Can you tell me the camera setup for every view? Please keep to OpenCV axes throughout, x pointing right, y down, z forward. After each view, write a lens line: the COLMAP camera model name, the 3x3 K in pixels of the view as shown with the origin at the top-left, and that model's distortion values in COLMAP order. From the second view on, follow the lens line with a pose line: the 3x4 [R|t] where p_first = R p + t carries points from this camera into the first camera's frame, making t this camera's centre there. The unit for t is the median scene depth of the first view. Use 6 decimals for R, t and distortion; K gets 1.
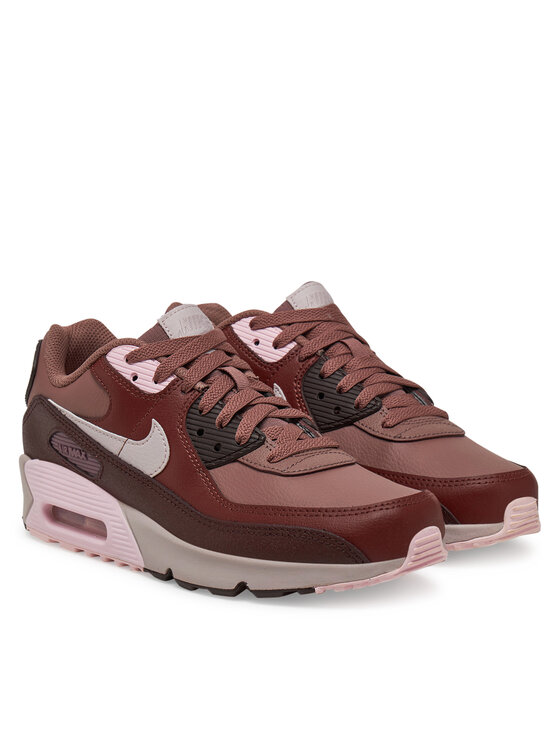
lens RADIAL K [[2193.2, 0, 280.0], [0, 2193.2, 373.0], [0, 0, 1]] dist [0.009115, 0.032597]
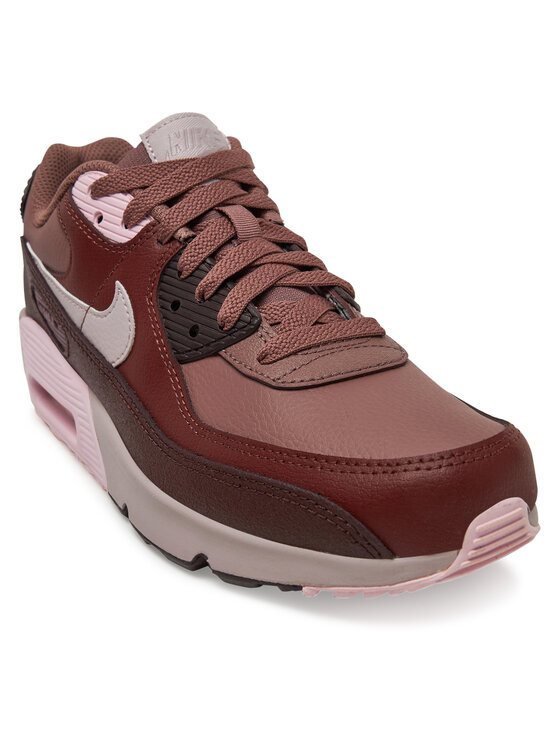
lens RADIAL K [[1074.0, 0, 280.0], [0, 1074.0, 373.0], [0, 0, 1]] dist [-0.010813, -0.031883]
pose [[0.972850, 0.054509, -0.224925, 0.068815], [-0.014740, 0.984488, 0.174830, -0.010184], [0.230966, -0.166768, 0.958563, 0.688849]]
